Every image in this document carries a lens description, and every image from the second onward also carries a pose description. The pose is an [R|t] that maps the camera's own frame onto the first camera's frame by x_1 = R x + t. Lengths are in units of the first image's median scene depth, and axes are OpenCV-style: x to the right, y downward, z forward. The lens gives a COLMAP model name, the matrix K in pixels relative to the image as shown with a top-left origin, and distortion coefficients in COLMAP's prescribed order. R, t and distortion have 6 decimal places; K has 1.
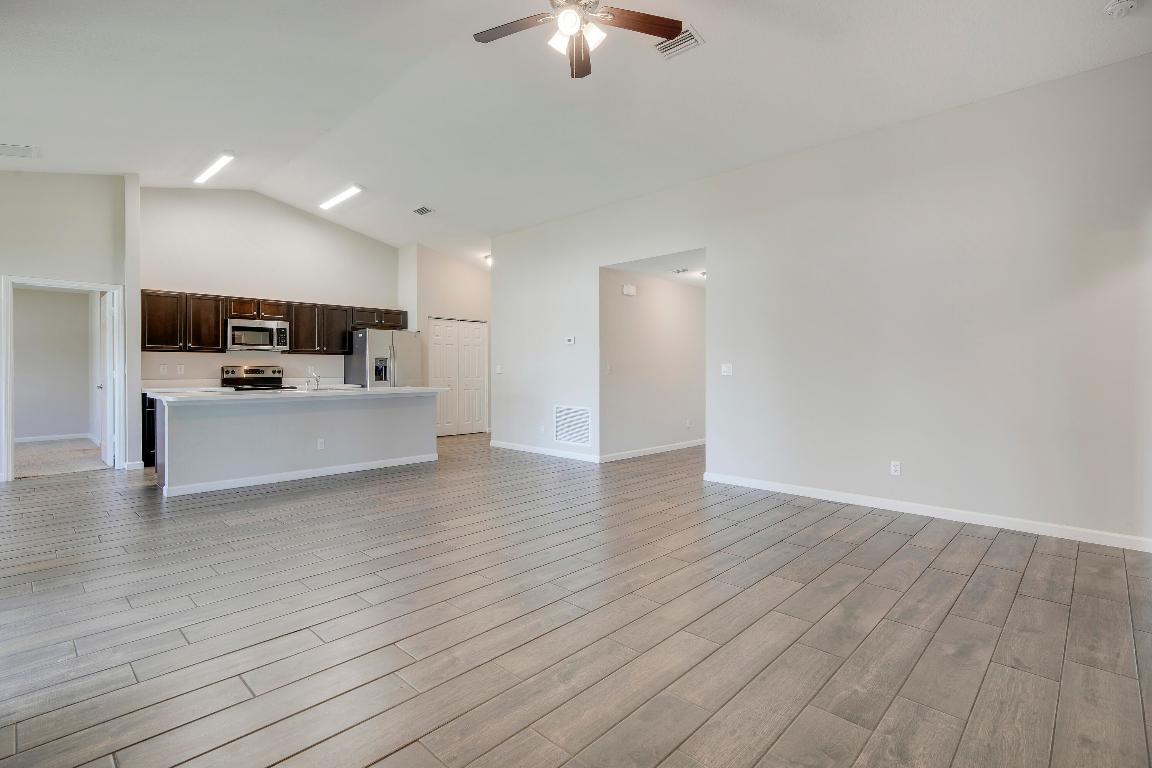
lens RADIAL K [[555.1, 0, 574.9], [0, 555.1, 373.2], [0, 0, 1]] dist [0.004857, 0.003290]
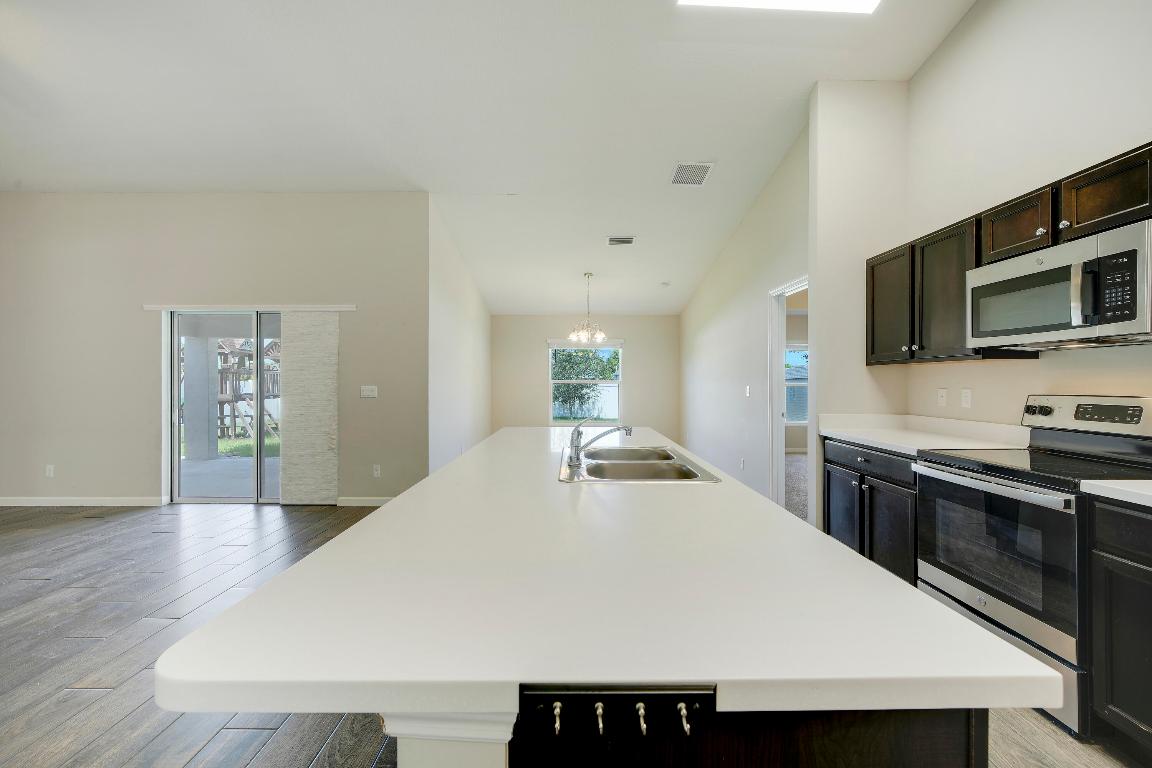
lens RADIAL K [[462.3, 0, 580.3], [0, 462.3, 381.0], [0, 0, 1]] dist [-0.015679, 0.001989]
pose [[-0.712984, -0.002708, -0.701175, -0.208679], [-0.008286, 0.999955, 0.004564, -0.020851], [0.701131, 0.009064, -0.712975, 1.038049]]
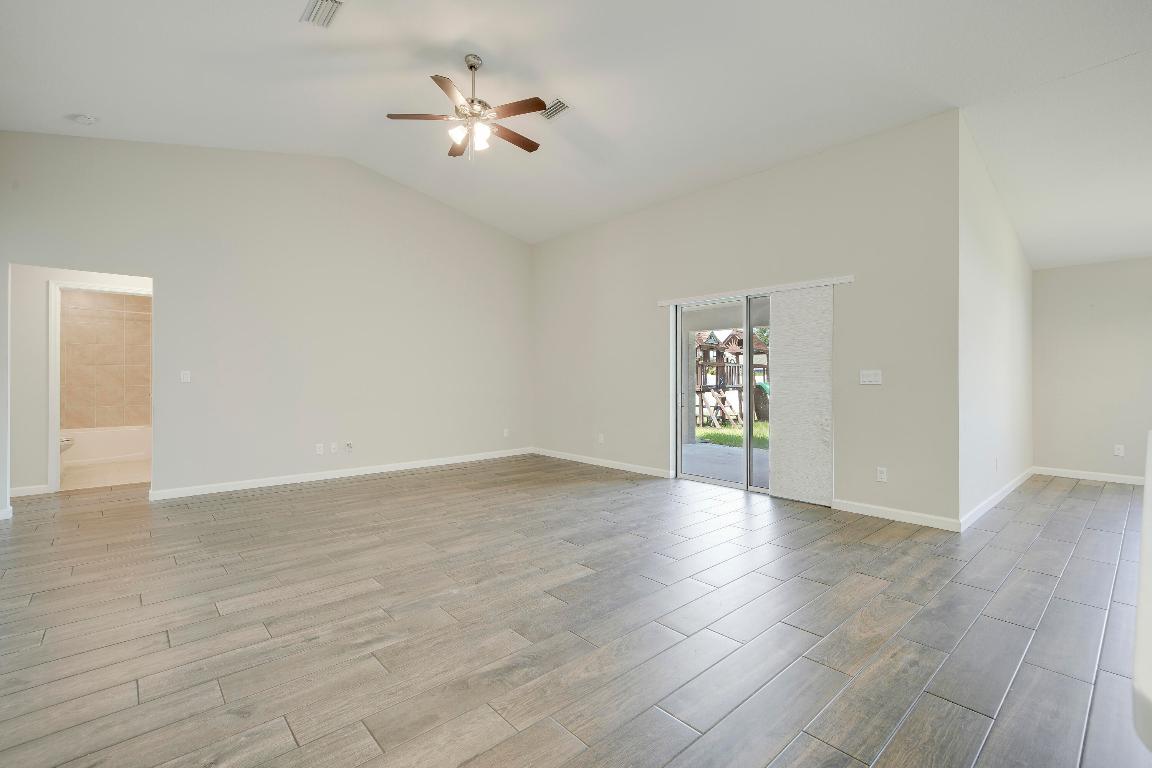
lens RADIAL K [[511.2, 0, 581.6], [0, 511.2, 379.4], [0, 0, 1]] dist [0.001006, 0.001040]
pose [[-0.997777, -0.001599, 0.066627, -0.156485], [-0.000747, 0.999918, 0.012814, -0.006178], [-0.066642, 0.012735, -0.997696, 0.990237]]
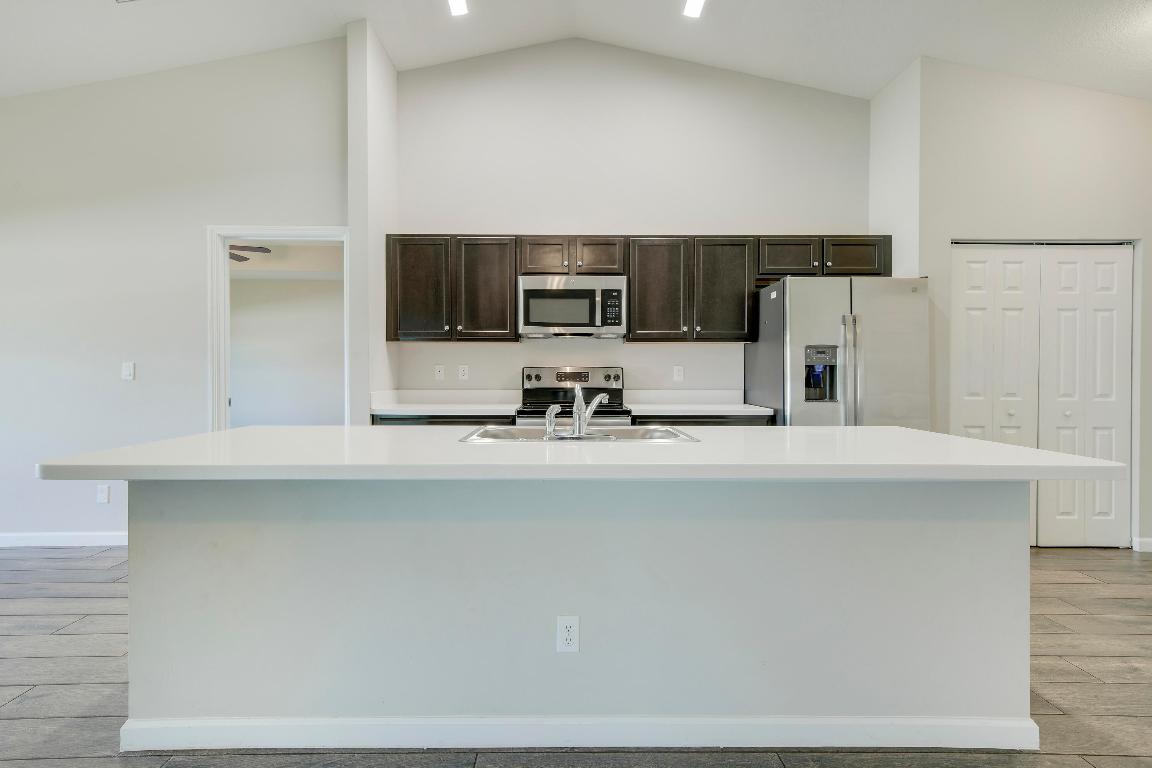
lens RADIAL K [[583.5, 0, 569.3], [0, 583.5, 374.1], [0, 0, 1]] dist [0.013648, -0.002356]
pose [[0.704880, 0.007199, -0.709290, -0.197784], [-0.006883, 0.999971, 0.003309, -0.007589], [0.709293, 0.002549, 0.704909, 0.645019]]
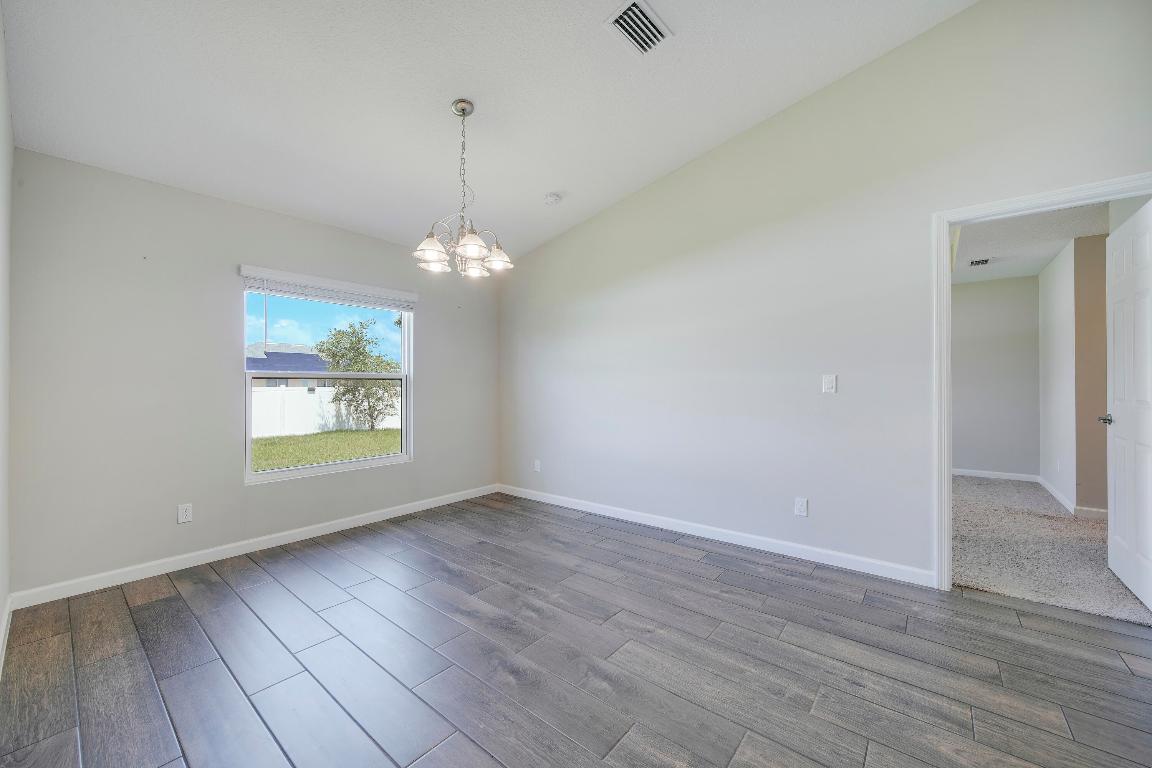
lens RADIAL K [[452.1, 0, 583.1], [0, 452.1, 381.9], [0, 0, 1]] dist [-0.009624, 0.000053]
pose [[0.092227, -0.004345, -0.995728, -0.485763], [-0.000352, 0.999990, -0.004396, -0.005529], [0.995738, 0.000756, 0.092225, 0.484215]]
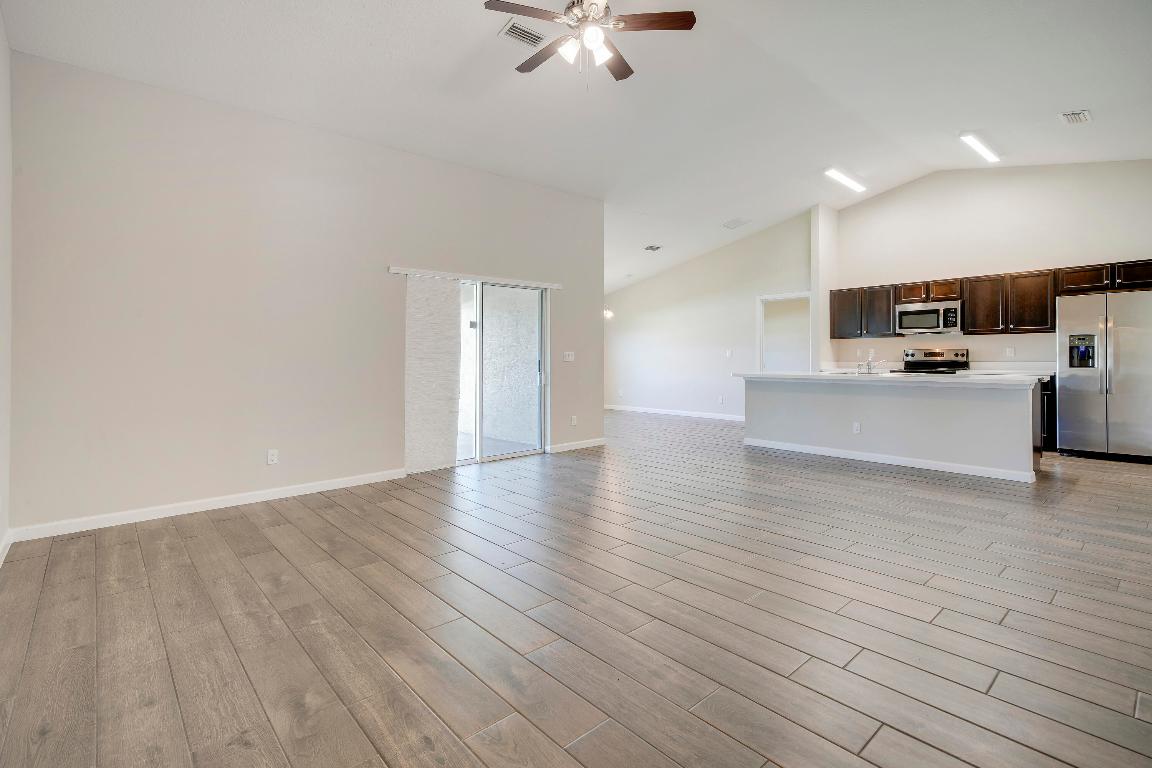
lens RADIAL K [[538.2, 0, 567.2], [0, 538.2, 357.5], [0, 0, 1]] dist [-0.004601, 0.002893]
pose [[-0.090839, 0.005696, -0.995849, 0.459197], [0.001502, 0.999983, 0.005582, -0.004304], [0.995864, -0.000989, -0.090846, 0.466858]]
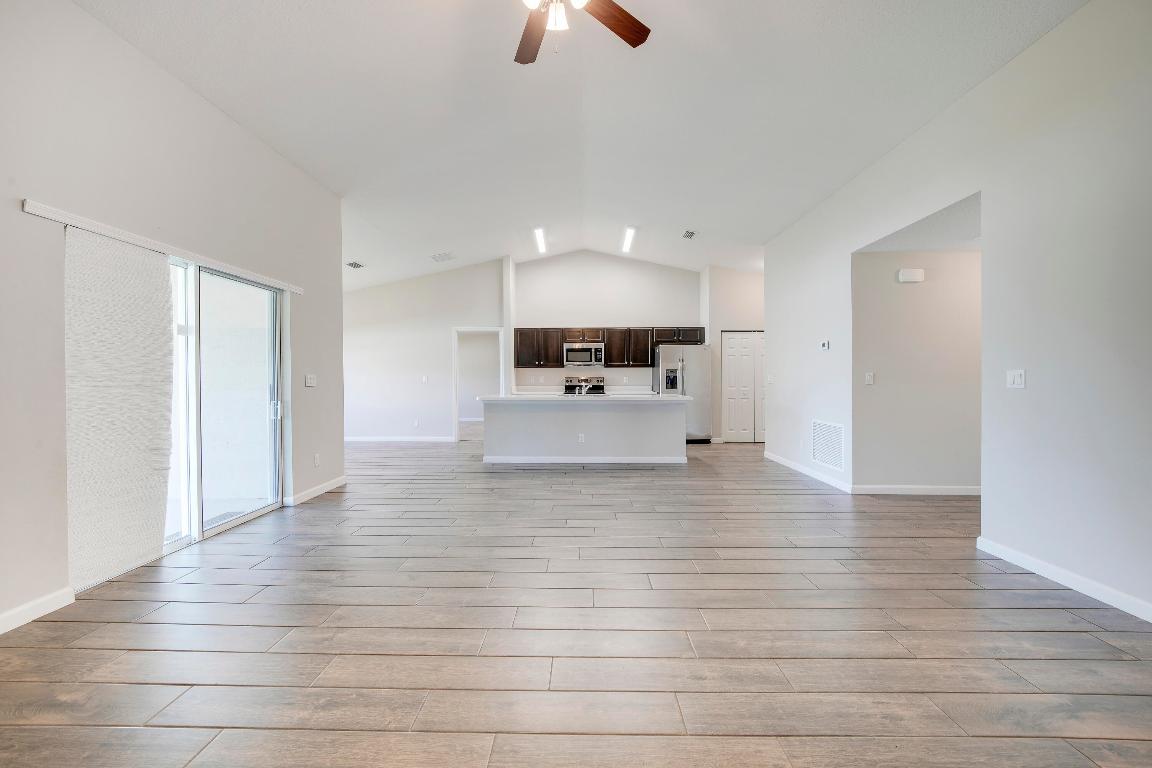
lens RADIAL K [[452.1, 0, 569.0], [0, 452.1, 386.8], [0, 0, 1]] dist [-0.009624, 0.000053]
pose [[0.674674, 0.011814, -0.738022, 0.237041], [-0.005045, 0.999922, 0.011394, -0.000728], [0.738099, -0.003963, 0.674681, 0.232010]]
